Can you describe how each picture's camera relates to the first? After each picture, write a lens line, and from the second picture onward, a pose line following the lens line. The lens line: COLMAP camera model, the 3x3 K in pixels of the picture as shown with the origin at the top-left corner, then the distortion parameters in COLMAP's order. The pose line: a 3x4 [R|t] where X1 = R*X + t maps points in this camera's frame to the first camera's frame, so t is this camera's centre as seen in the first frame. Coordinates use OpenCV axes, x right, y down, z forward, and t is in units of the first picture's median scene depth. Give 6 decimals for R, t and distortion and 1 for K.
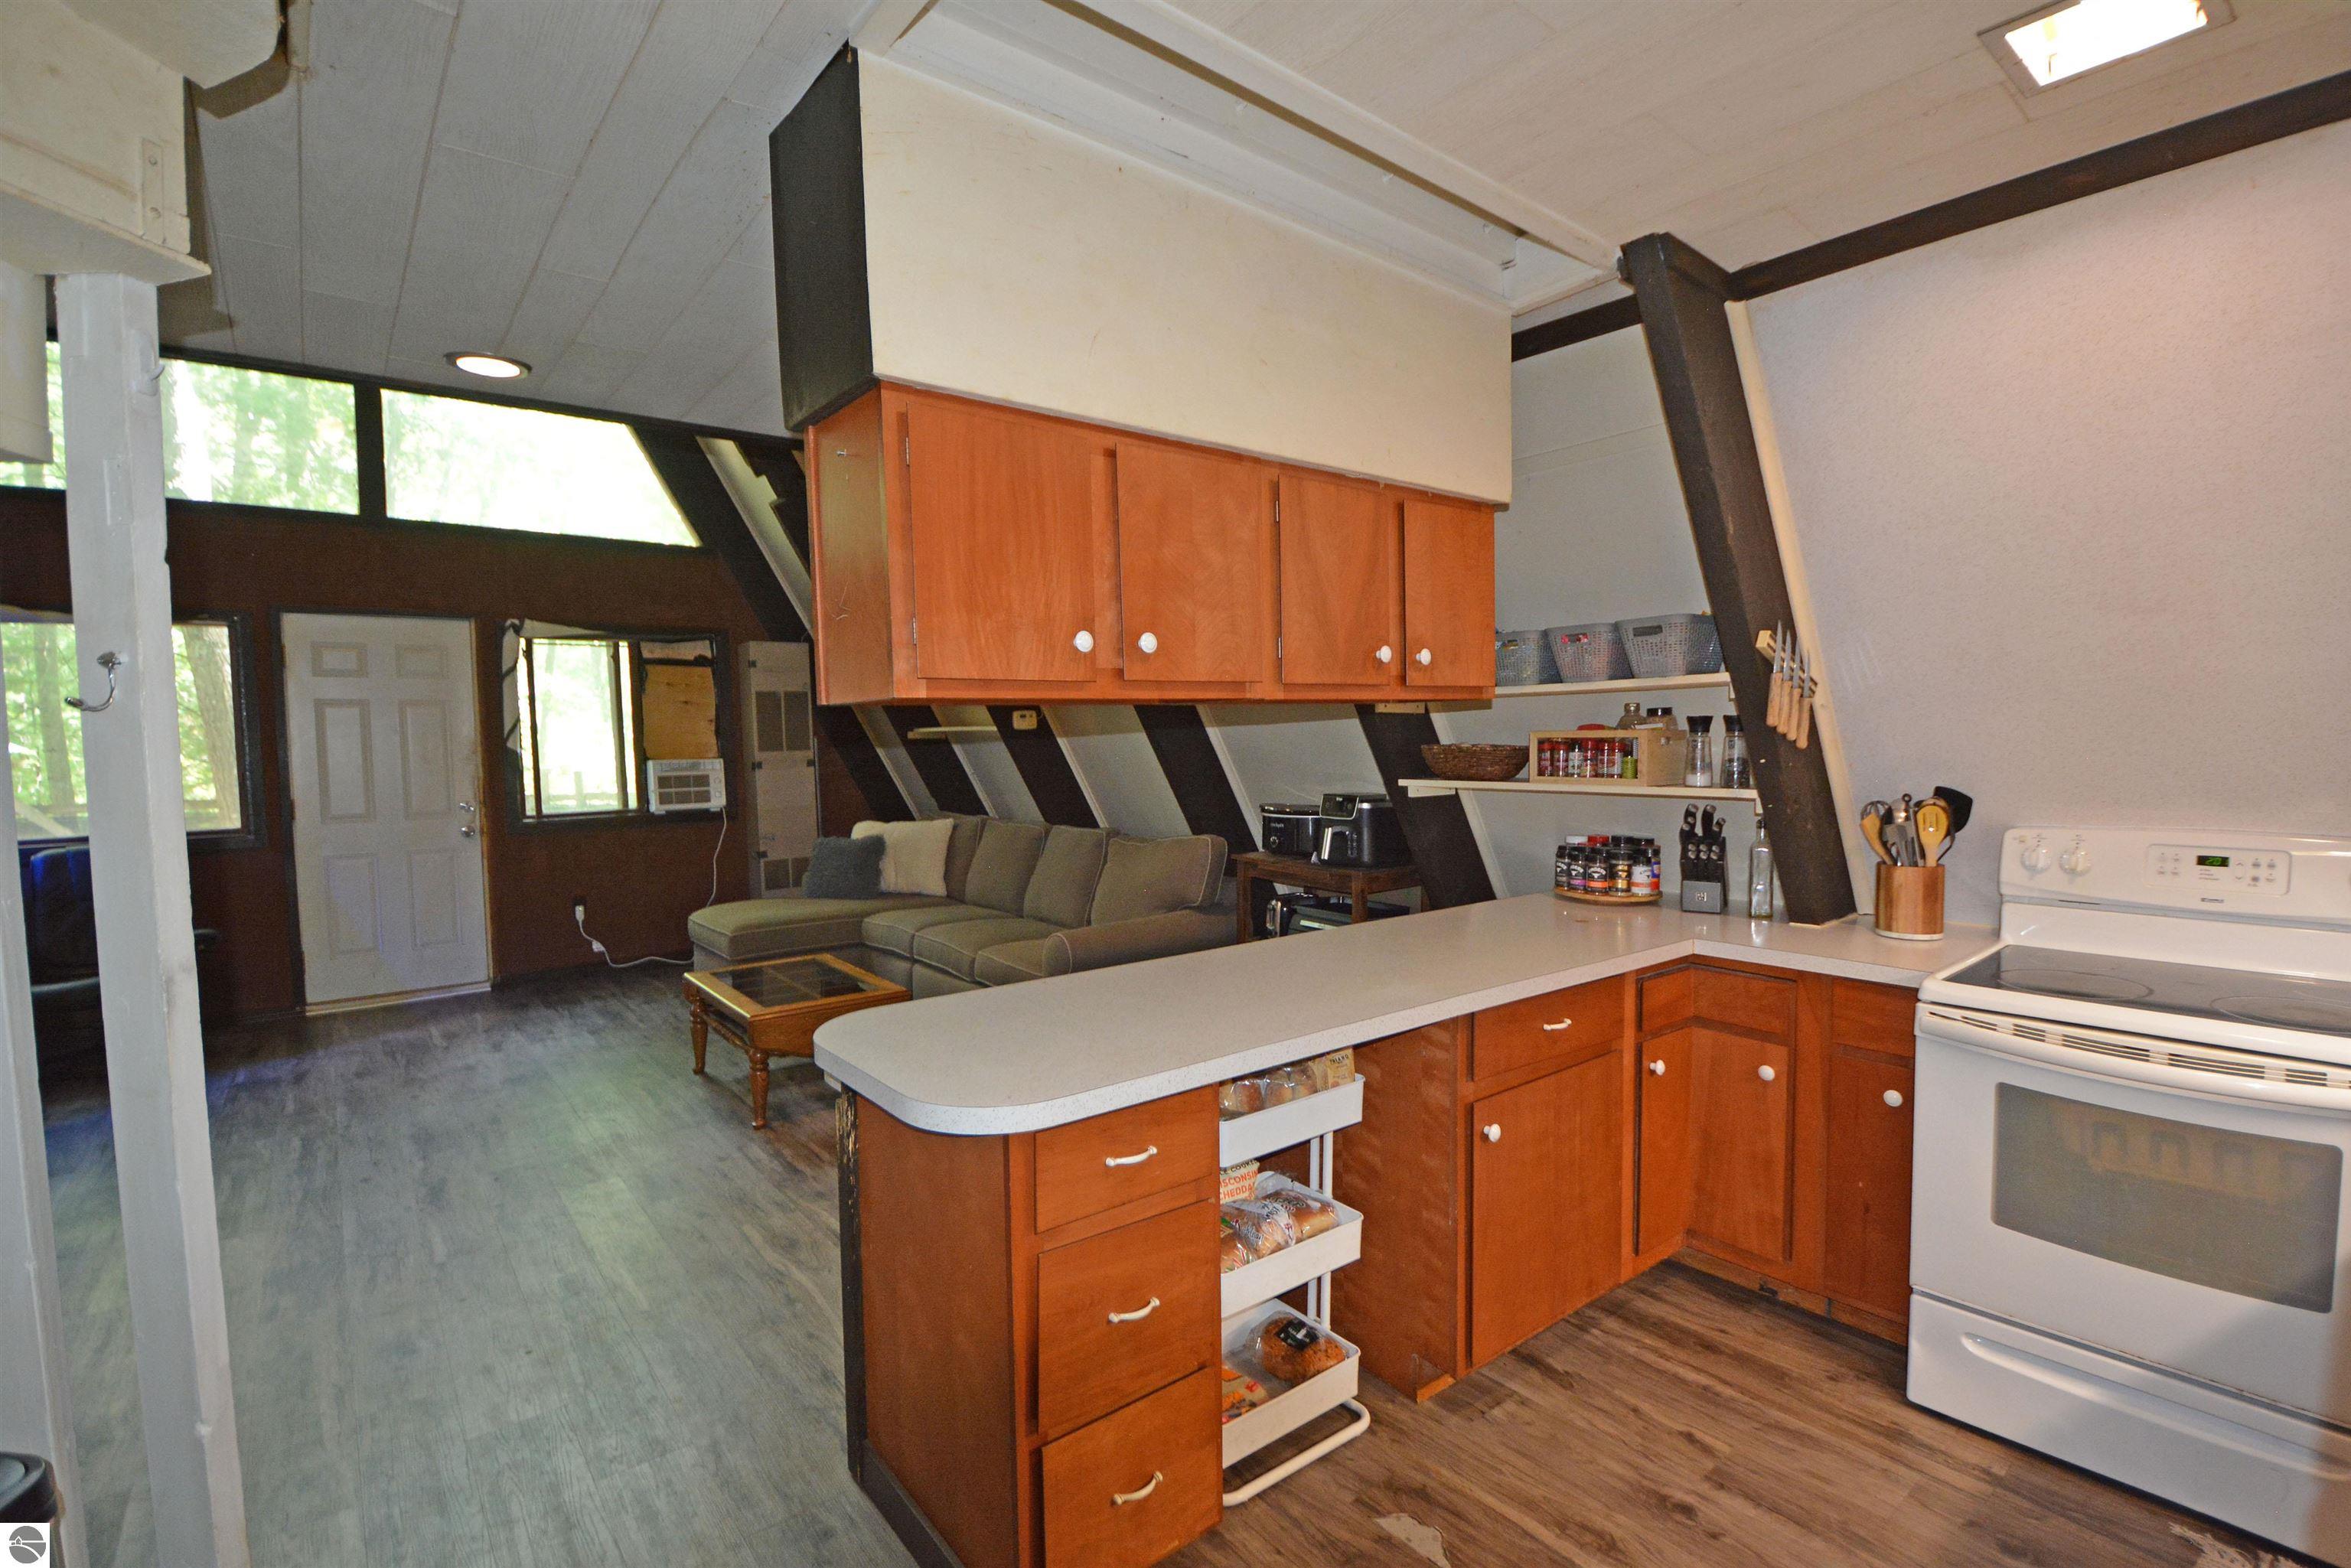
lens RADIAL K [[1092.1, 0, 1186.3], [0, 1092.1, 781.3], [0, 0, 1]] dist [-0.001638, -0.000336]
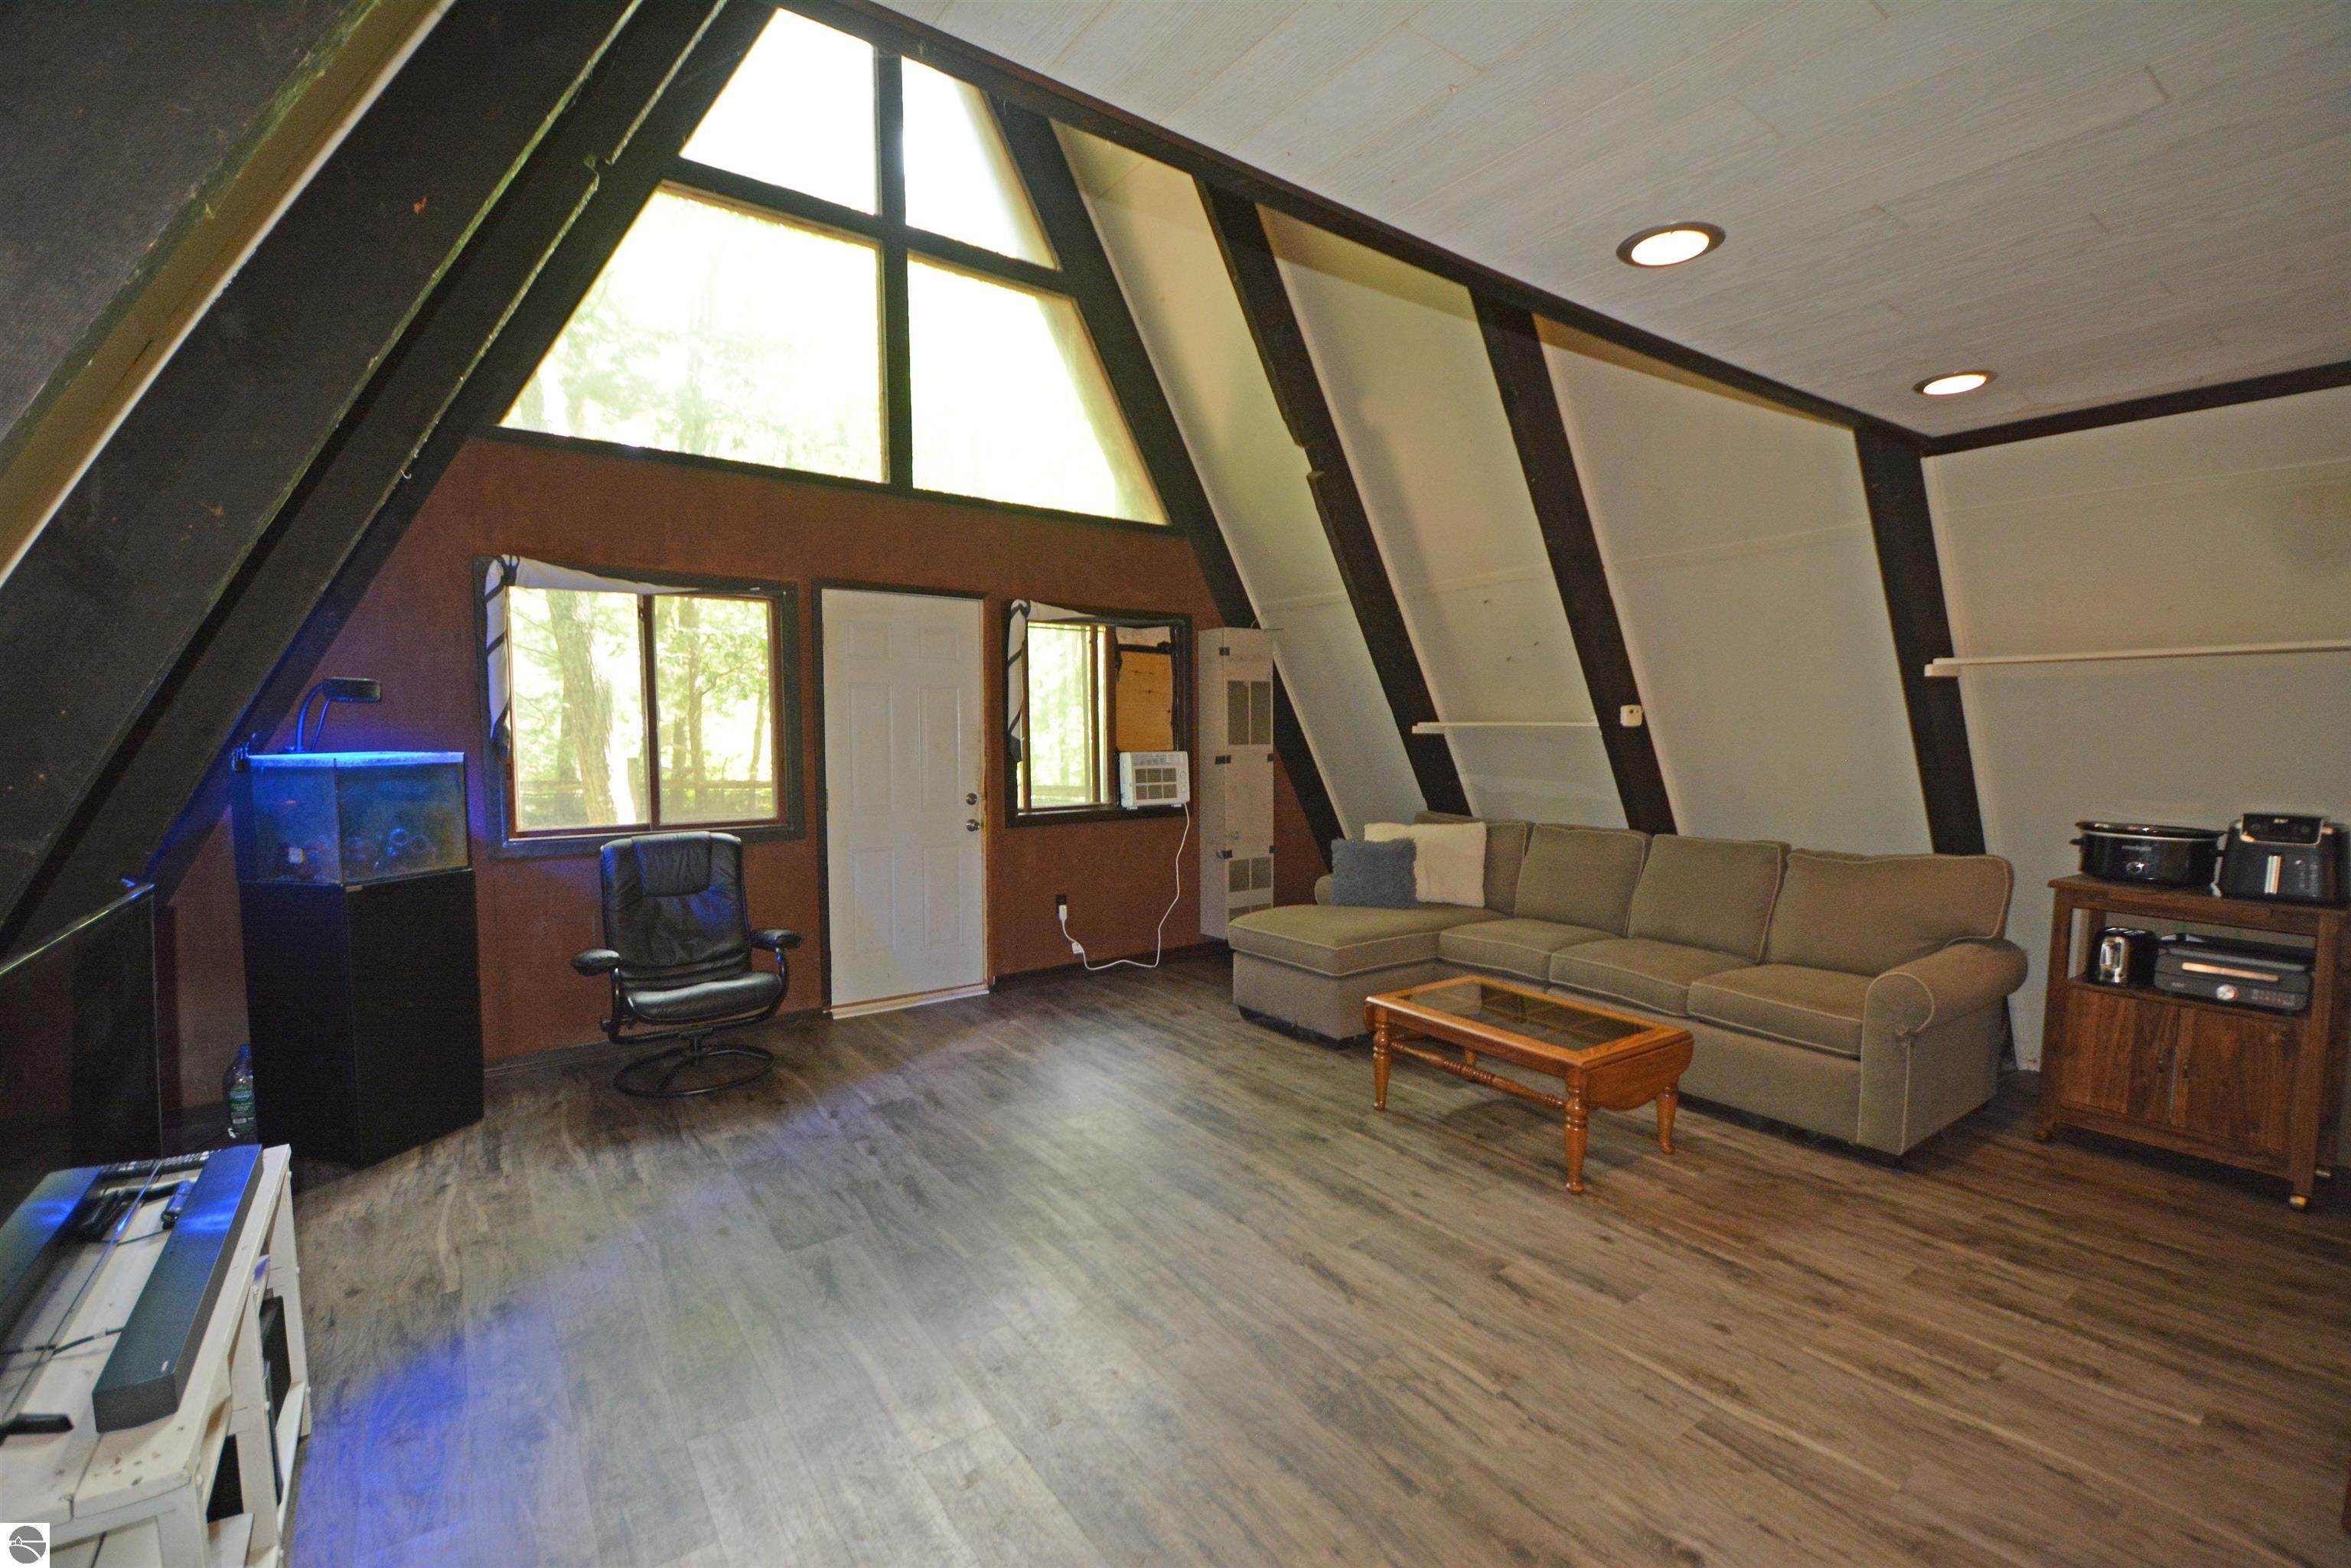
lens RADIAL K [[1027.0, 0, 1164.5], [0, 1027.0, 793.0], [0, 0, 1]] dist [-0.004311, -0.000312]
pose [[0.998320, 0.019222, -0.054656, -0.418361], [-0.018080, 0.999609, 0.021318, -0.003696], [0.055045, -0.020294, 0.998278, 0.117886]]
